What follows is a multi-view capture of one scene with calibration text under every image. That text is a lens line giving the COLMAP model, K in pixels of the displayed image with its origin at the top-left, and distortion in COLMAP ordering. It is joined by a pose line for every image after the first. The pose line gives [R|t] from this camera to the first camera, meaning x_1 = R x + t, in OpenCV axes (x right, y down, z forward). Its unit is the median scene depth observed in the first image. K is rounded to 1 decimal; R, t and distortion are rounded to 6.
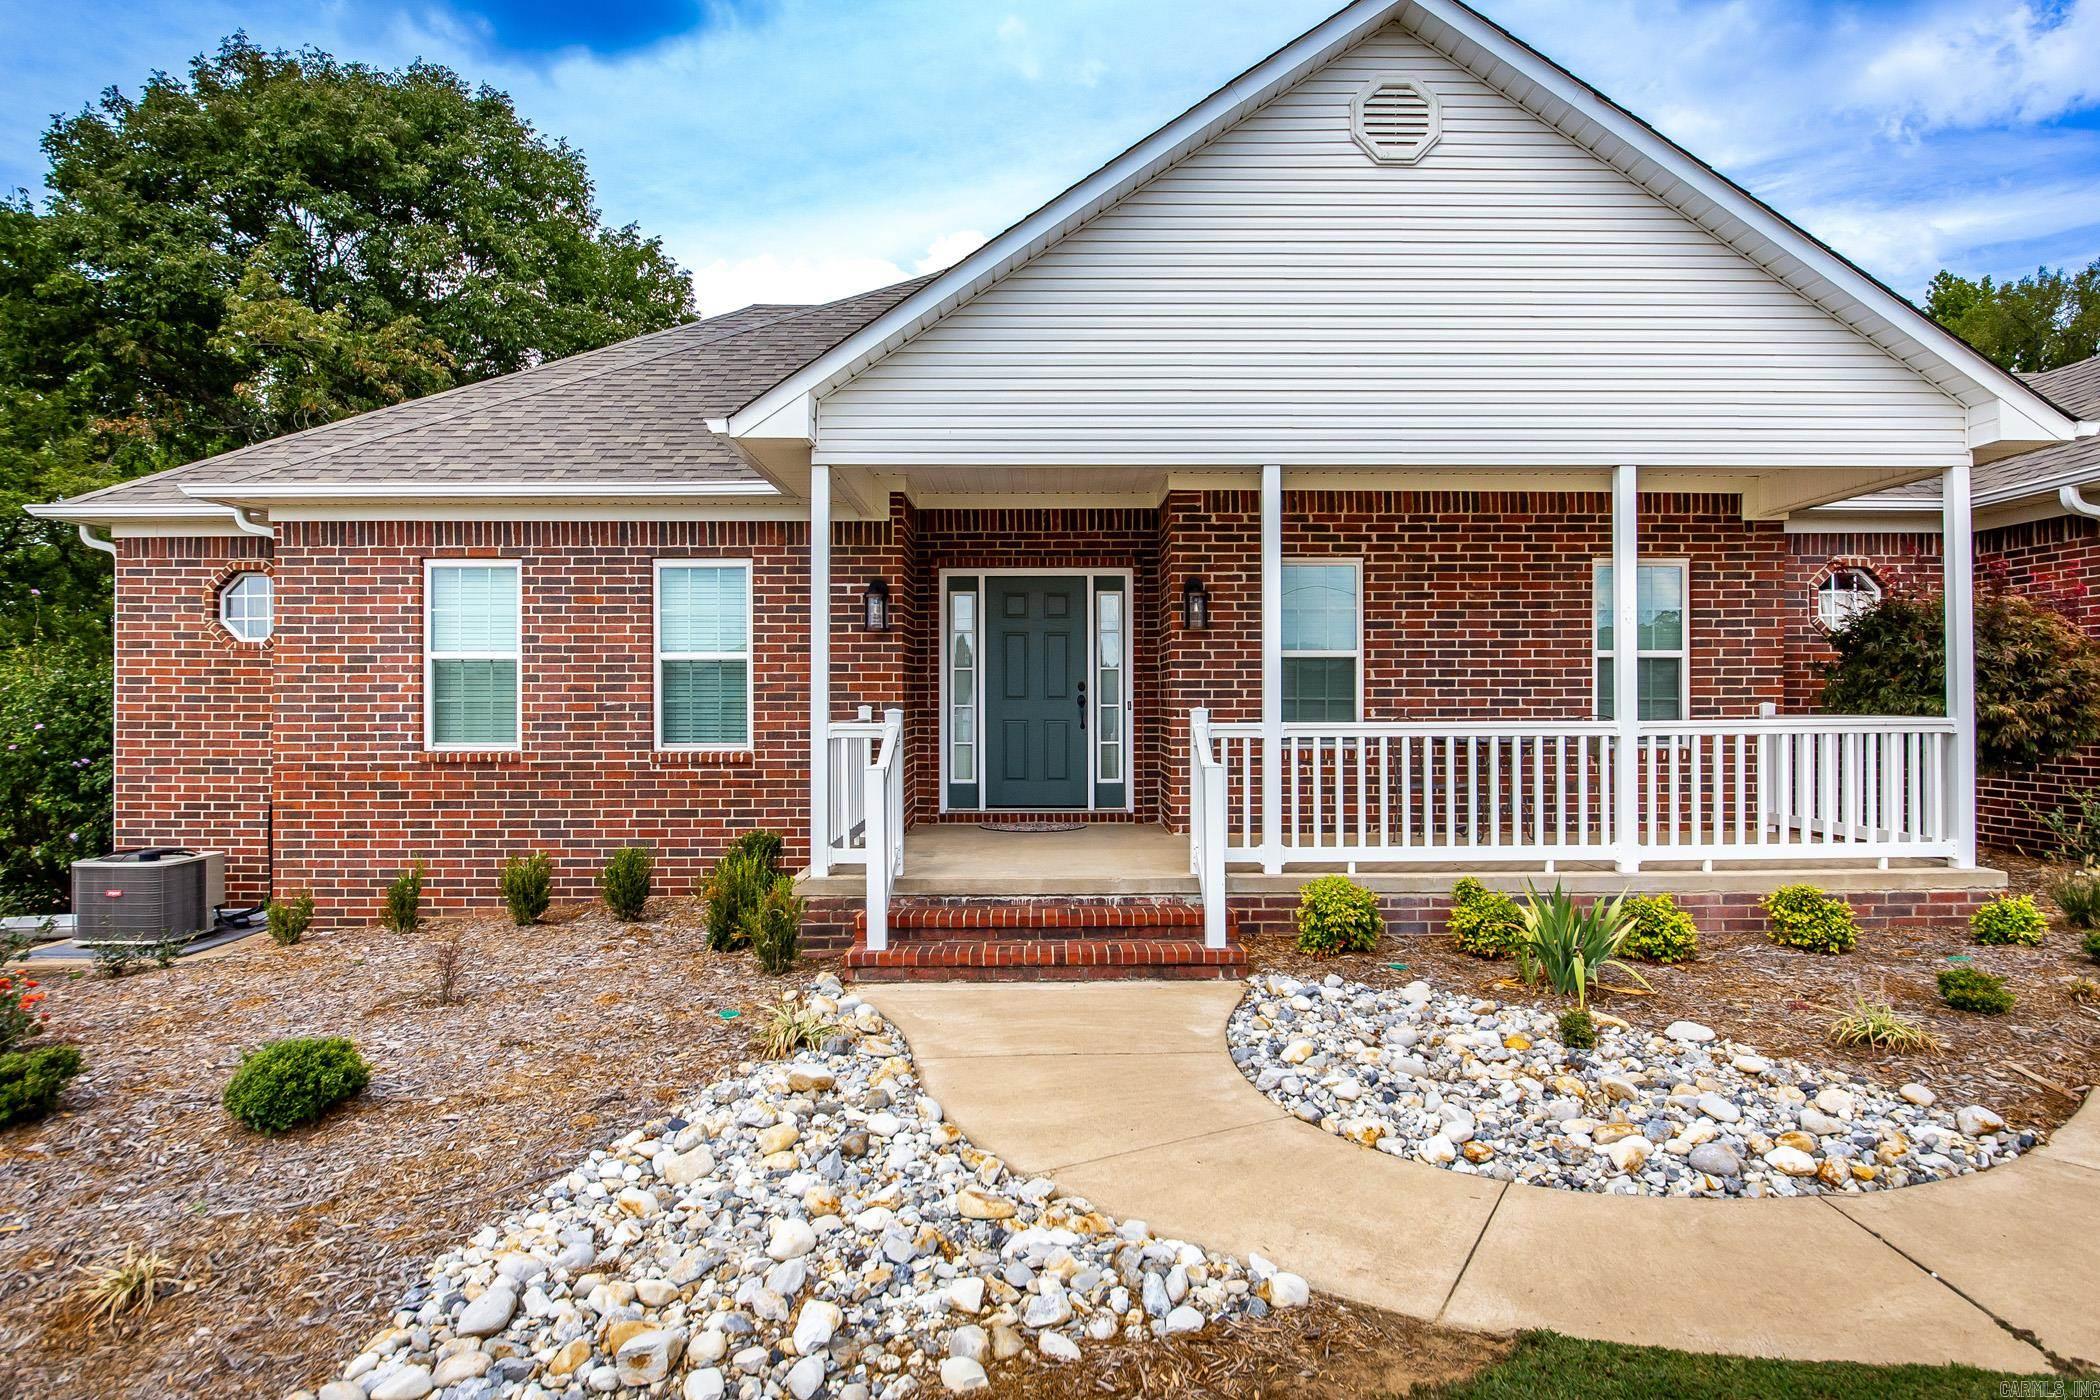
lens RADIAL K [[1156.1, 0, 1049.2], [0, 1156.1, 699.0], [0, 0, 1]] dist [-0.011833, -0.000599]
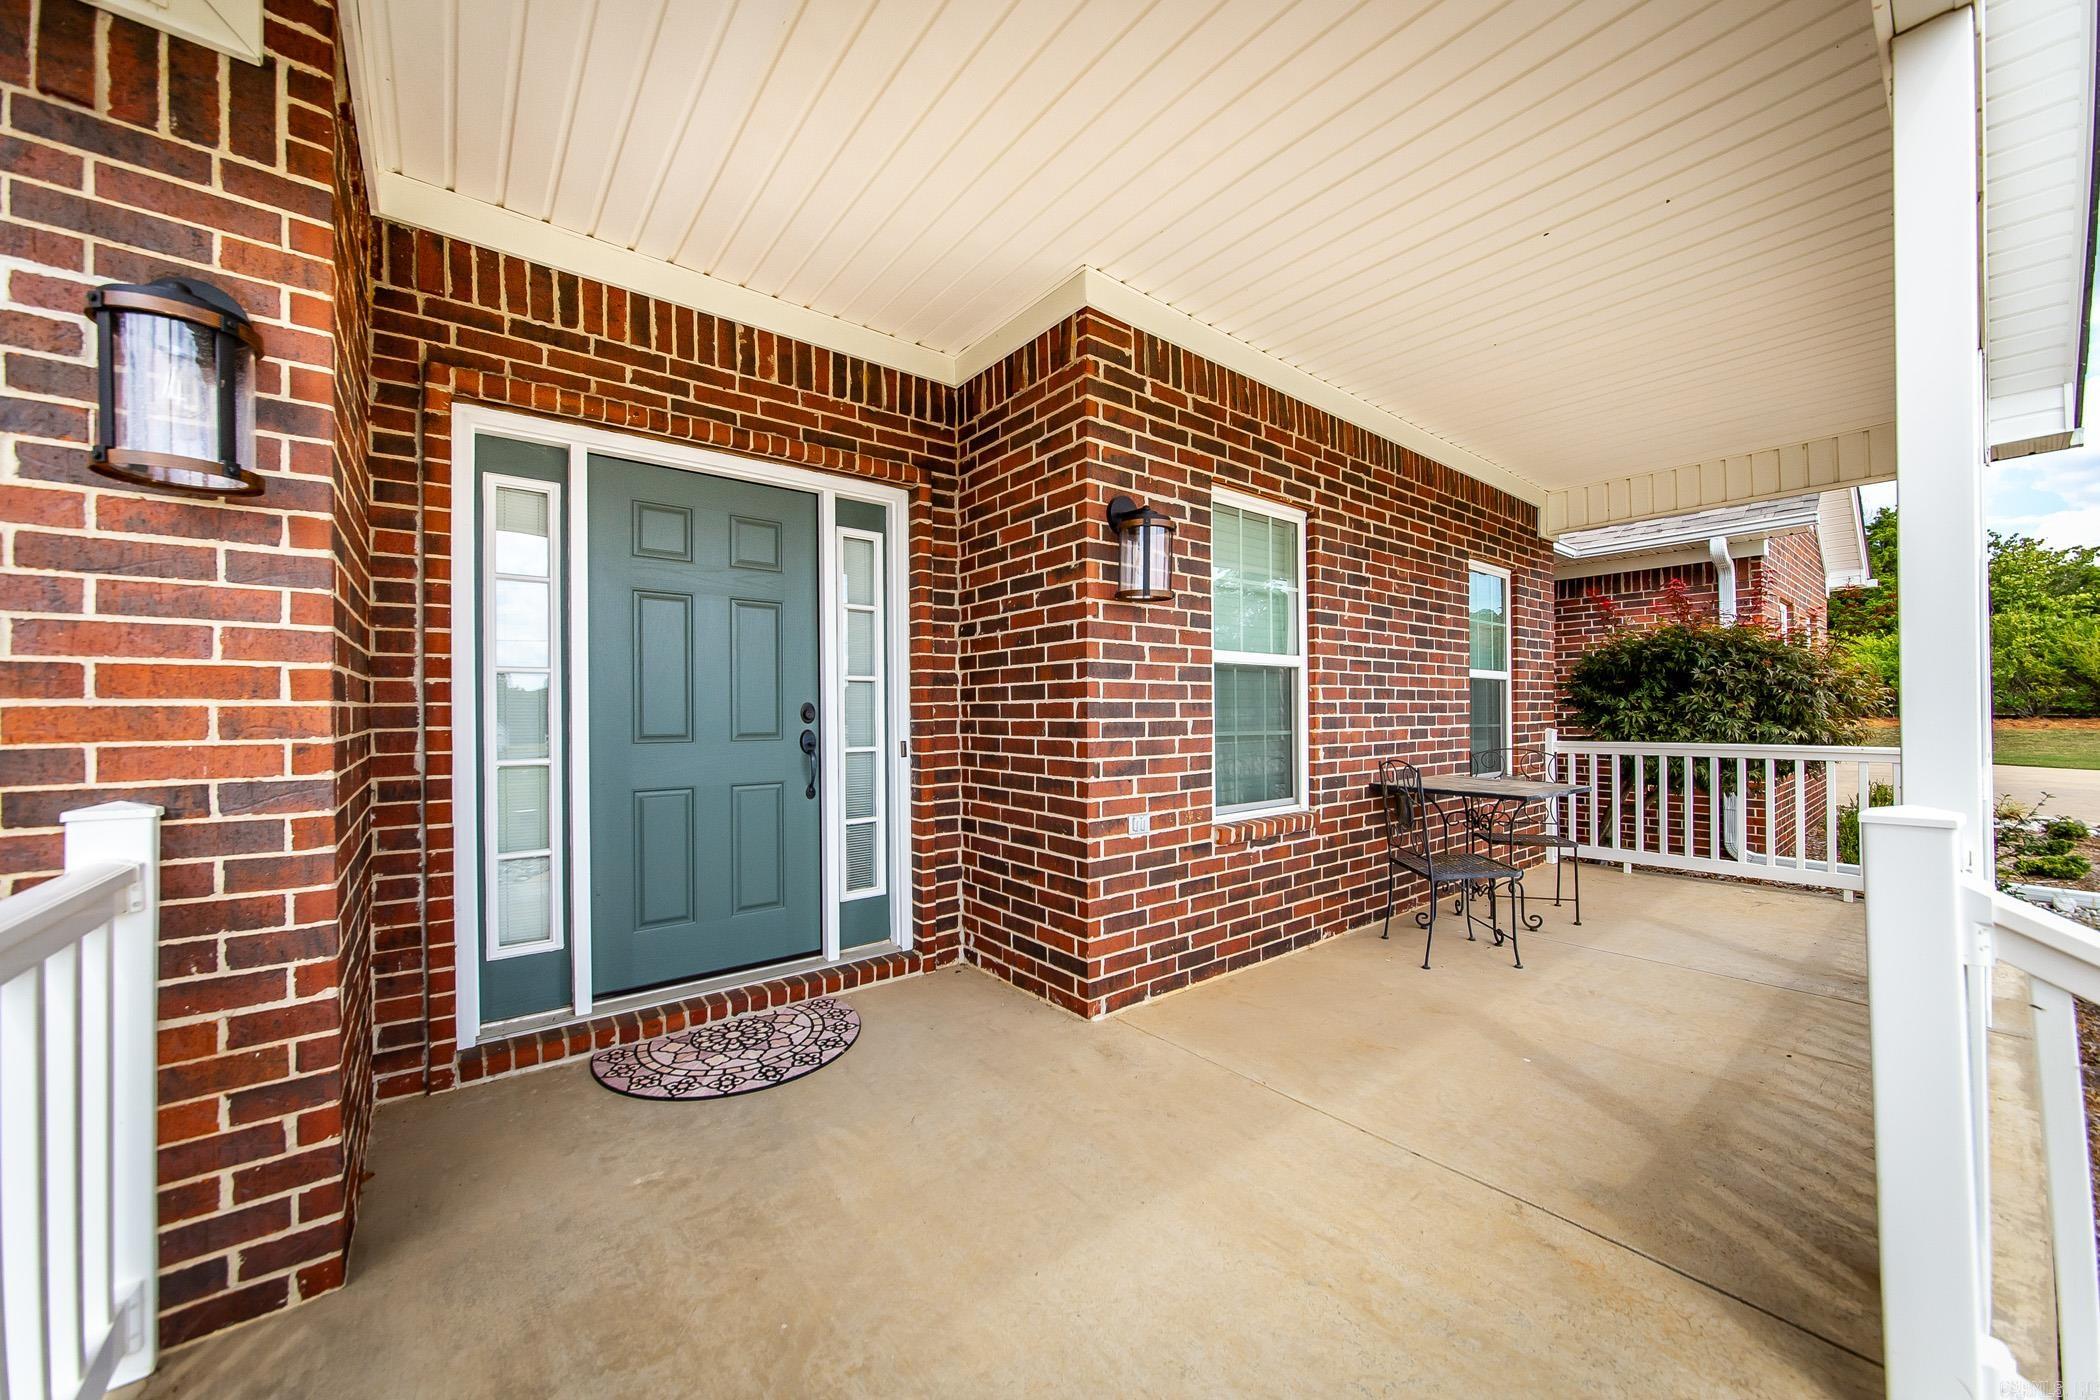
lens RADIAL K [[748.0, 0, 1020.3], [0, 748.0, 707.7], [0, 0, 1]] dist [-0.000098, 0.000898]
pose [[0.798598, 0.001490, 0.601862, -0.094590], [0.001772, 0.999987, -0.004827, -0.011380], [-0.601862, 0.004921, 0.798585, 0.700070]]
